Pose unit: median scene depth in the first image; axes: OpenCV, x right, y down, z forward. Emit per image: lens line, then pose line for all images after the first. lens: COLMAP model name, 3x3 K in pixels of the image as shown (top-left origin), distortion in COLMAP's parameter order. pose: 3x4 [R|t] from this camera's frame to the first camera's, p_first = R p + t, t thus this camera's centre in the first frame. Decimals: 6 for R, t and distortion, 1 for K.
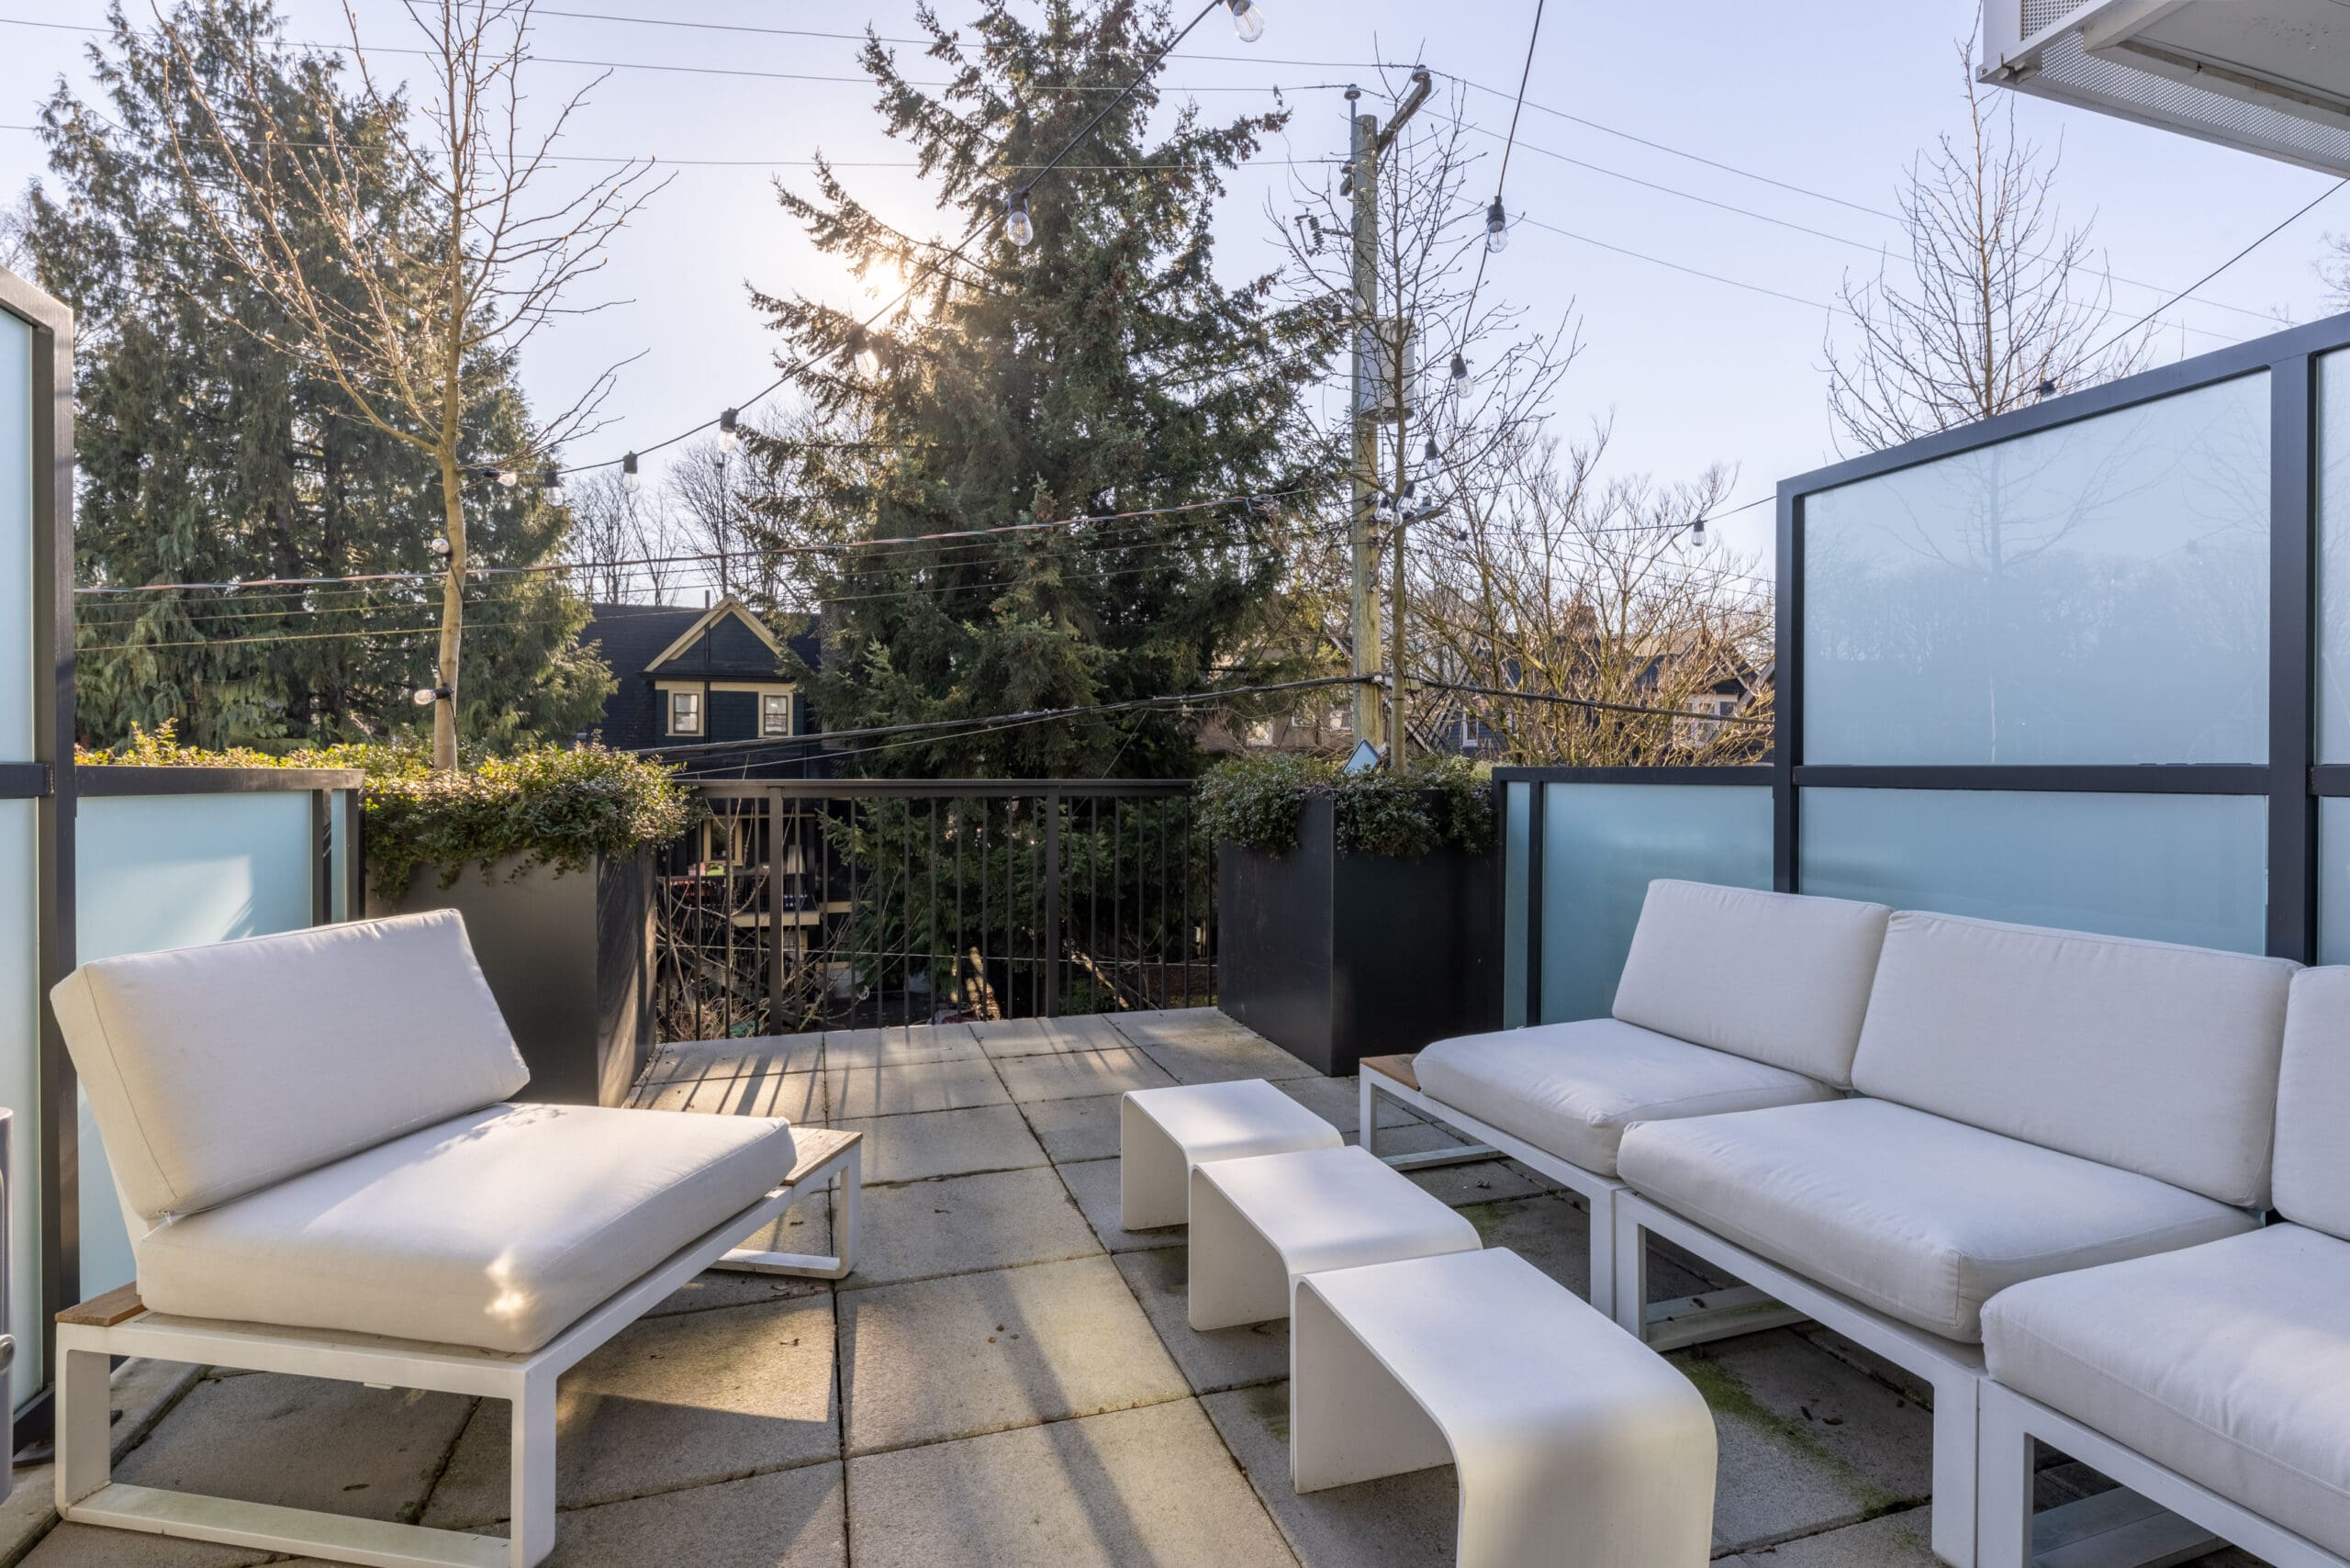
lens RADIAL K [[1111.1, 0, 1179.6], [0, 1111.1, 778.8], [0, 0, 1]] dist [-0.000371, -0.000893]
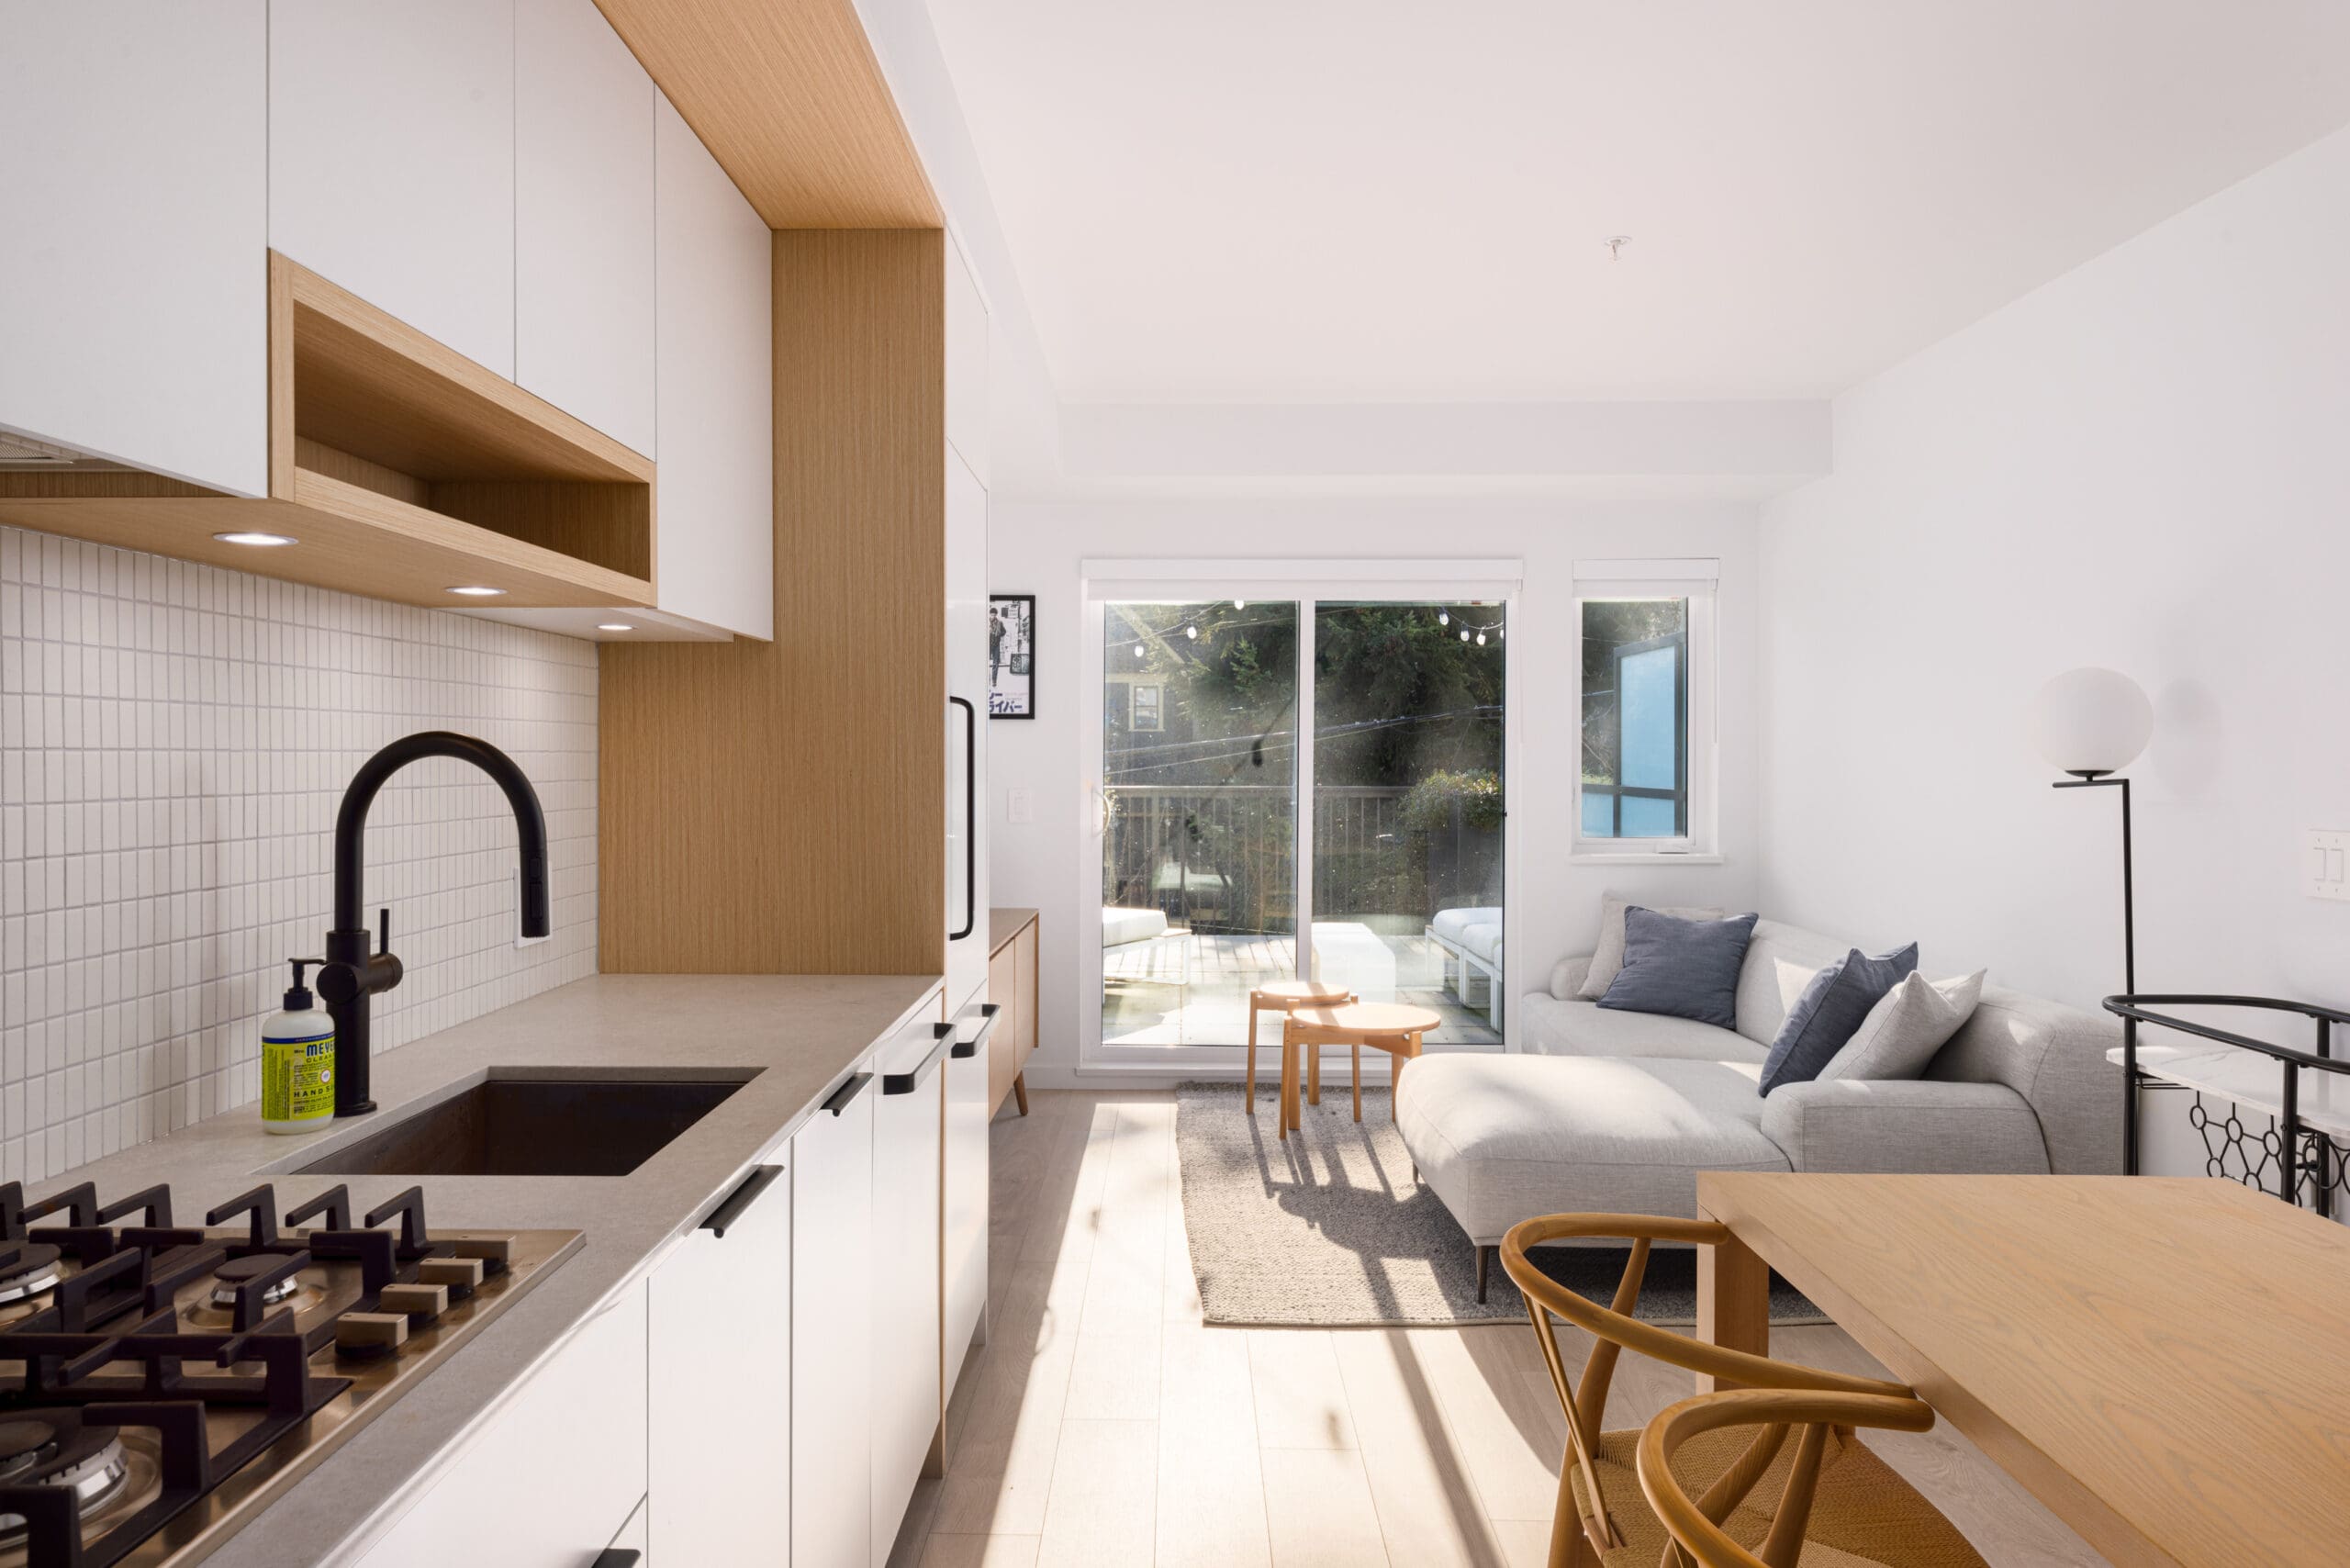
lens RADIAL K [[1498.4, 0, 1166.4], [0, 1498.4, 777.8], [0, 0, 1]] dist [0.029845, 0.000427]
pose [[0.944724, 0.001089, -0.327866, 0.411515], [-0.000222, 0.999996, 0.002684, -0.021017], [0.327868, -0.002463, 0.944720, -1.195427]]
